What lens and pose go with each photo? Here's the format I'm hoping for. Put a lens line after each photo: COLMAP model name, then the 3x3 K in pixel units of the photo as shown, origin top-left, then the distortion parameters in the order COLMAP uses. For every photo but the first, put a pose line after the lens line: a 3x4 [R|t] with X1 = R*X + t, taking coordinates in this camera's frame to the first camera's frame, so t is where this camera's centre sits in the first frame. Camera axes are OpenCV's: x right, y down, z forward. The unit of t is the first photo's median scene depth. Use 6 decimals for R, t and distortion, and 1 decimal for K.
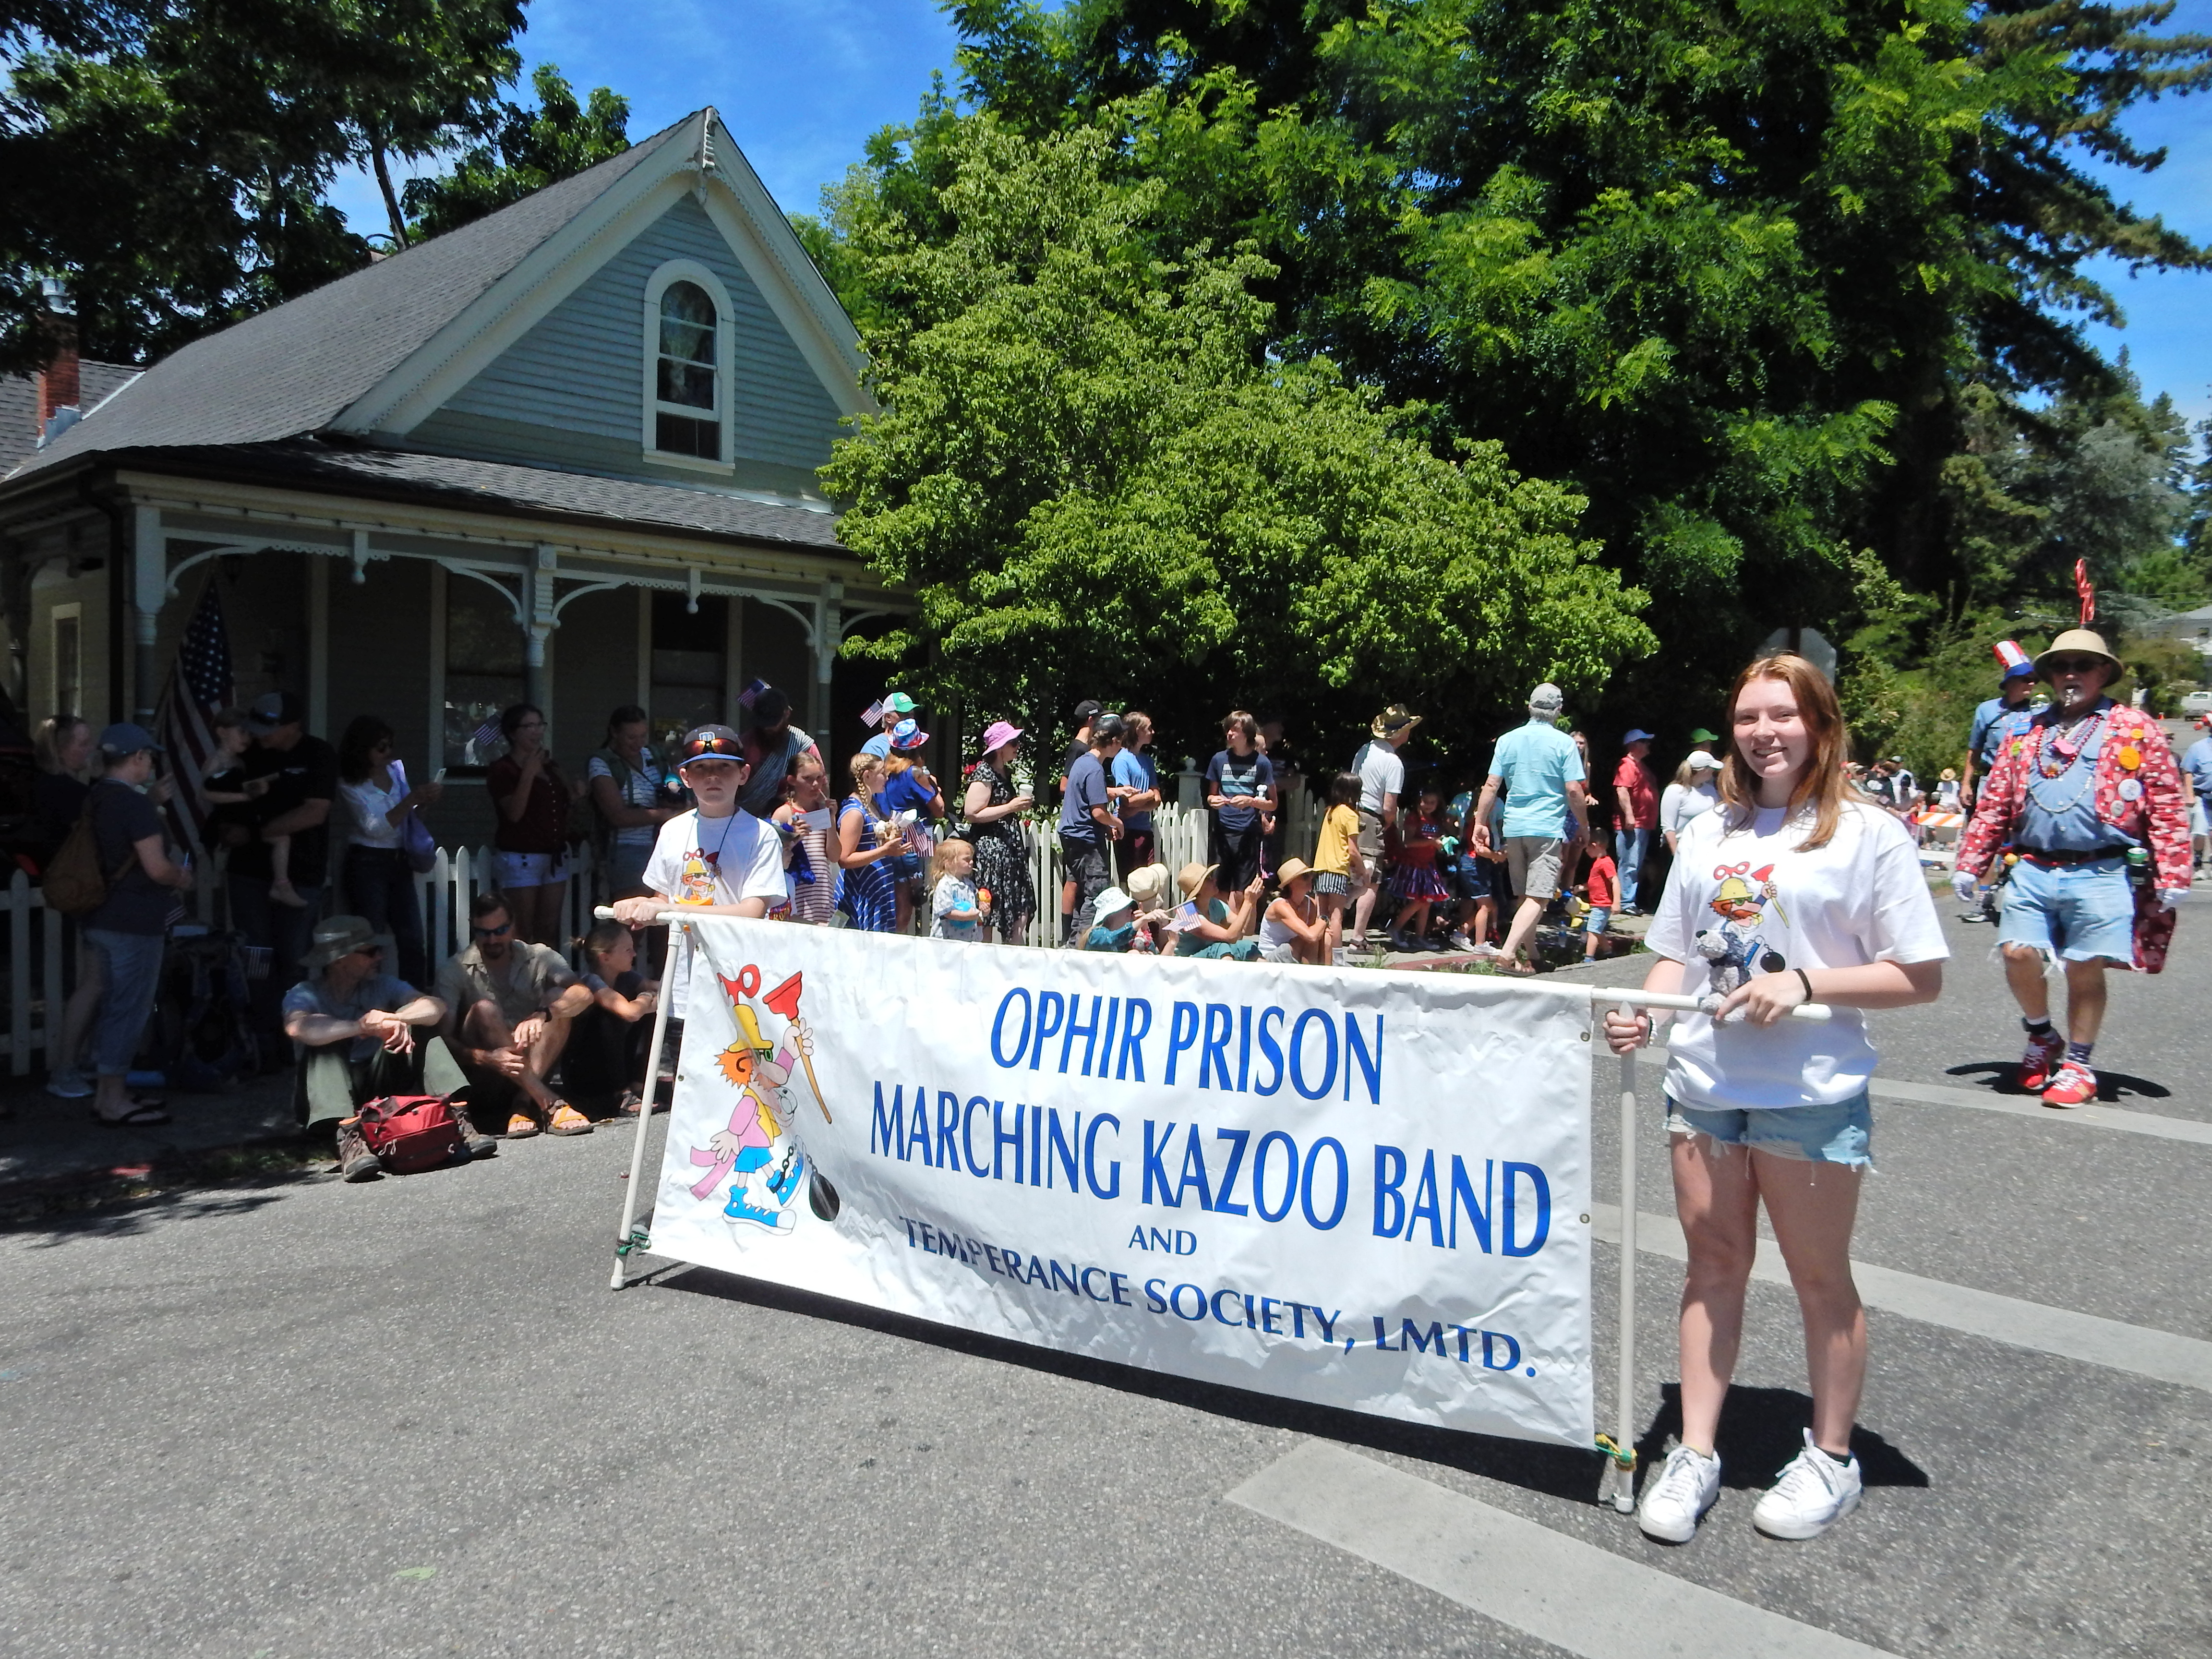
lens RADIAL K [[1624.0, 0, 1107.1], [0, 1624.0, 814.8], [0, 0, 1]] dist [-0.010829, 0.008061]
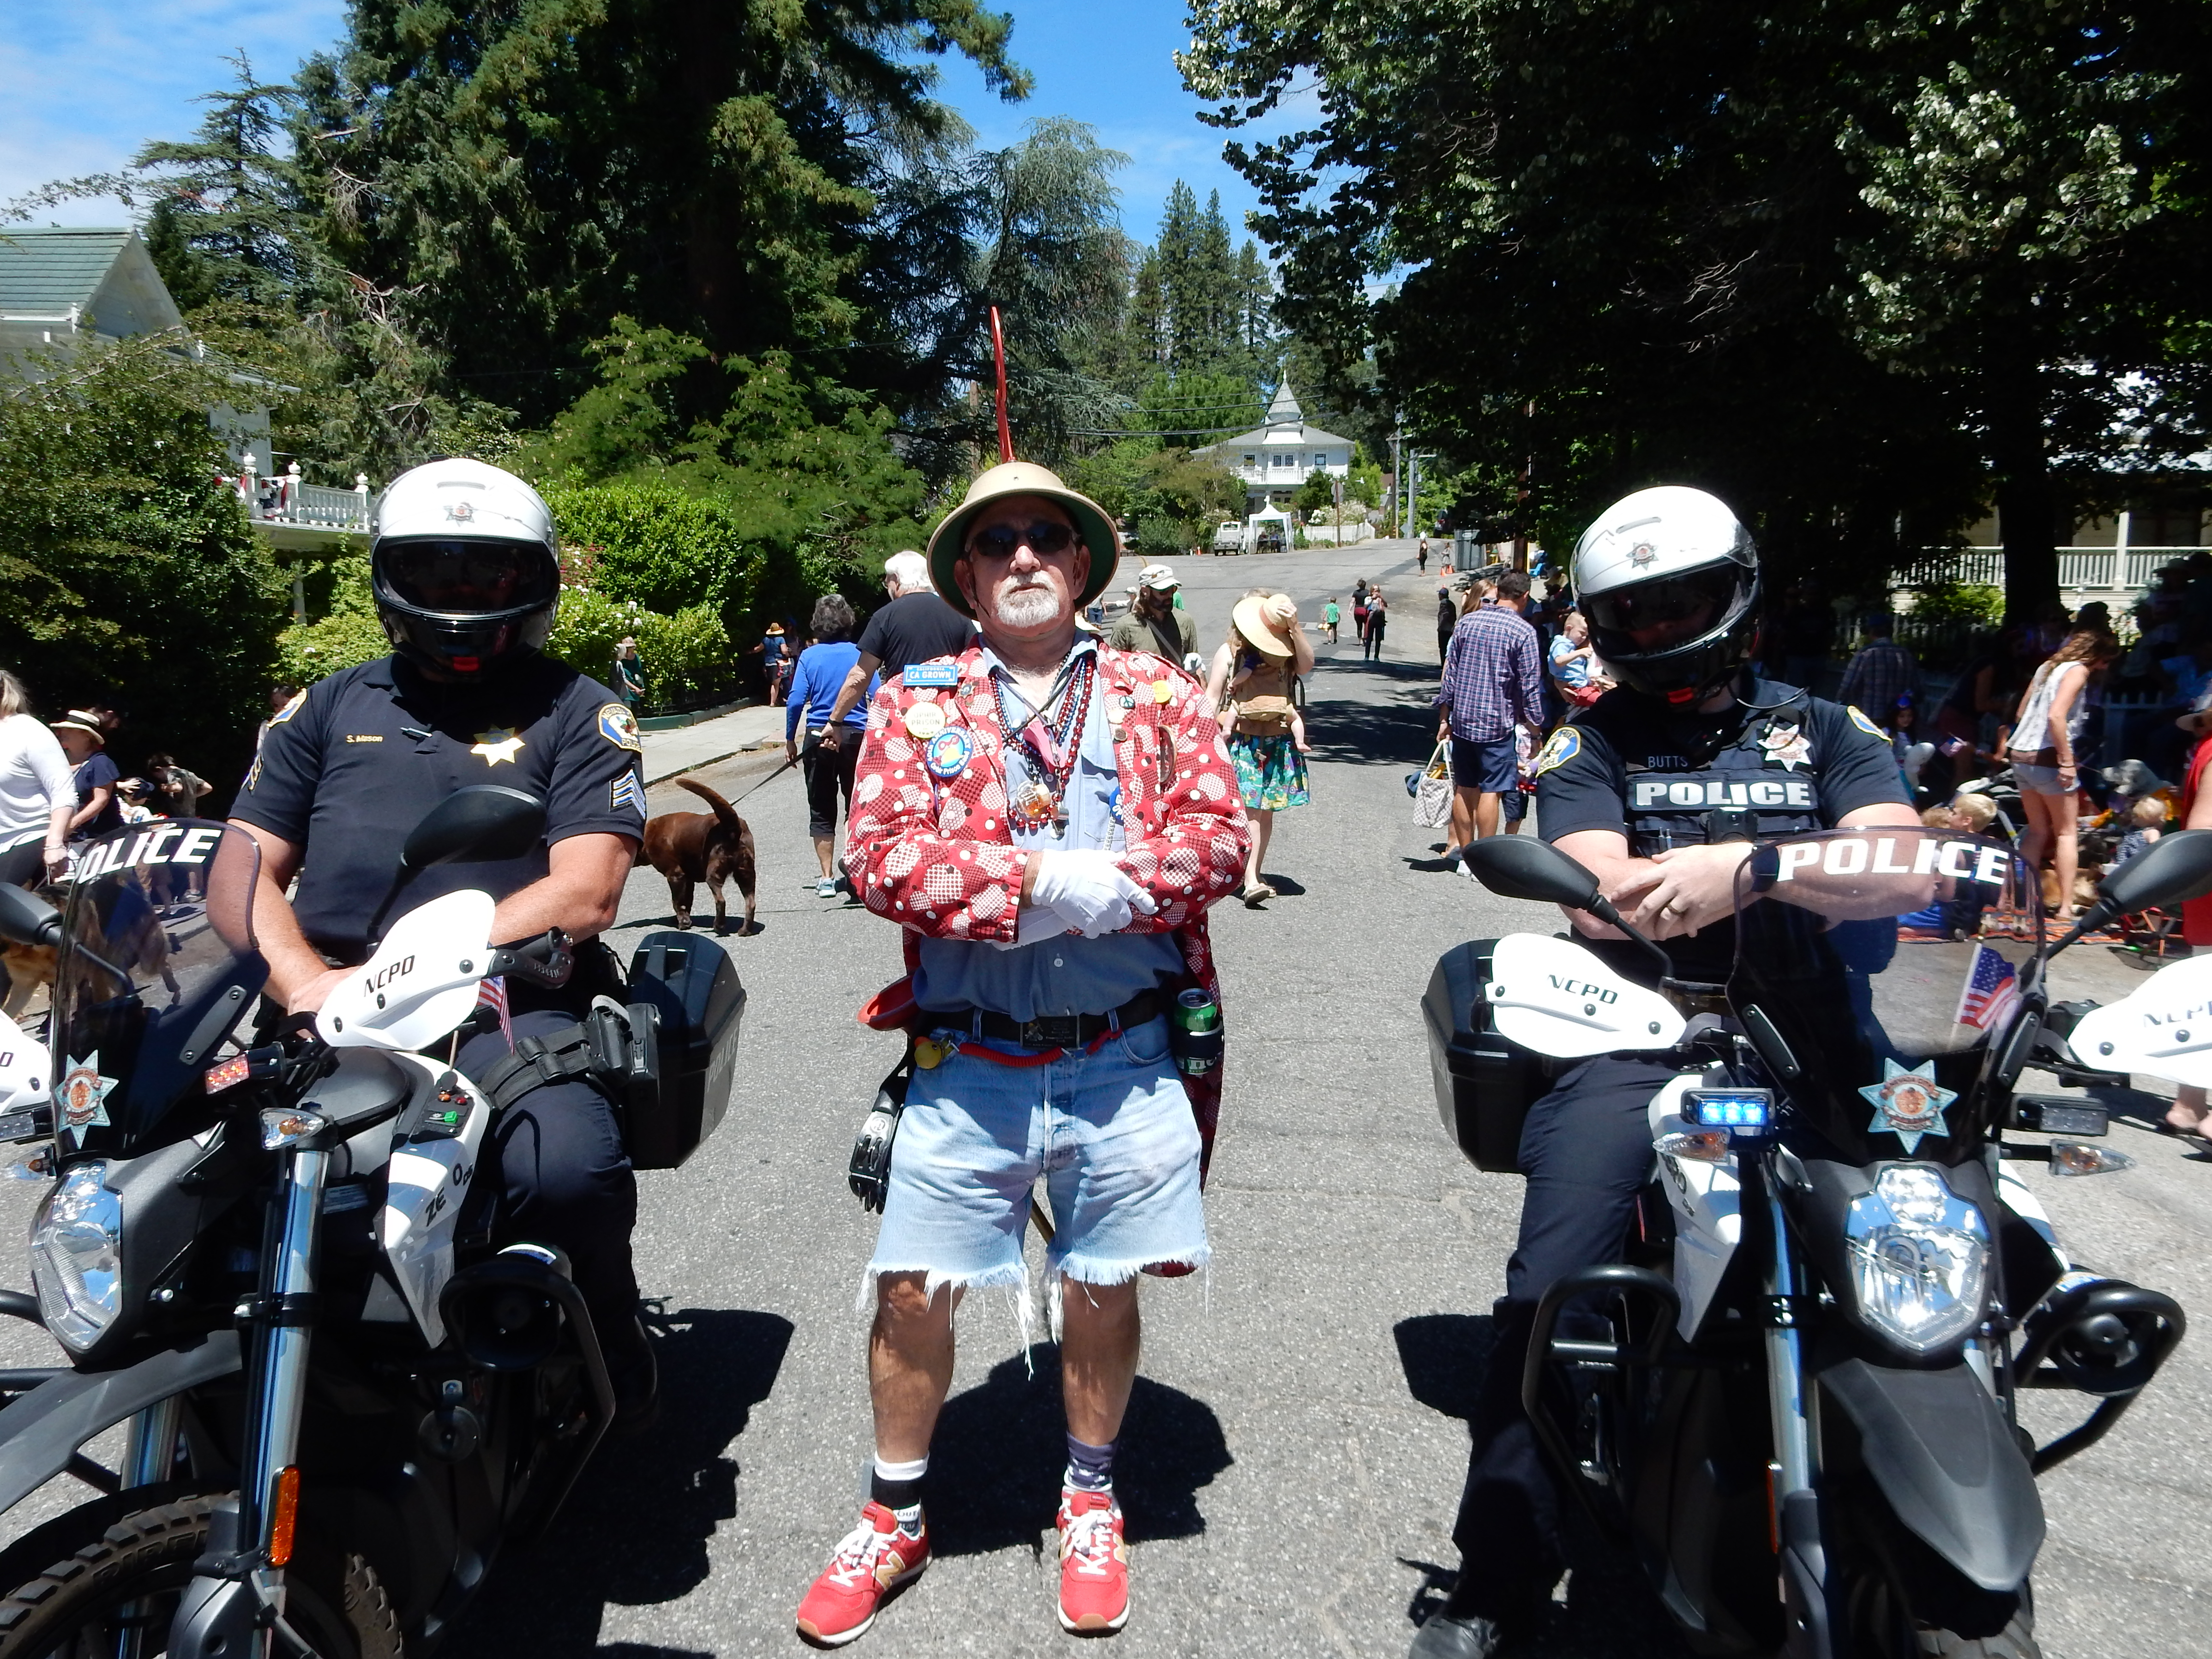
lens RADIAL K [[1620.0, 0, 1101.9], [0, 1620.0, 806.2], [0, 0, 1]] dist [-0.003860, -0.002511]
pose [[0.895467, -0.085057, 0.436926, 1.640720], [0.048639, 0.994393, 0.093896, -0.066289], [-0.442462, -0.062829, 0.894584, 1.793542]]
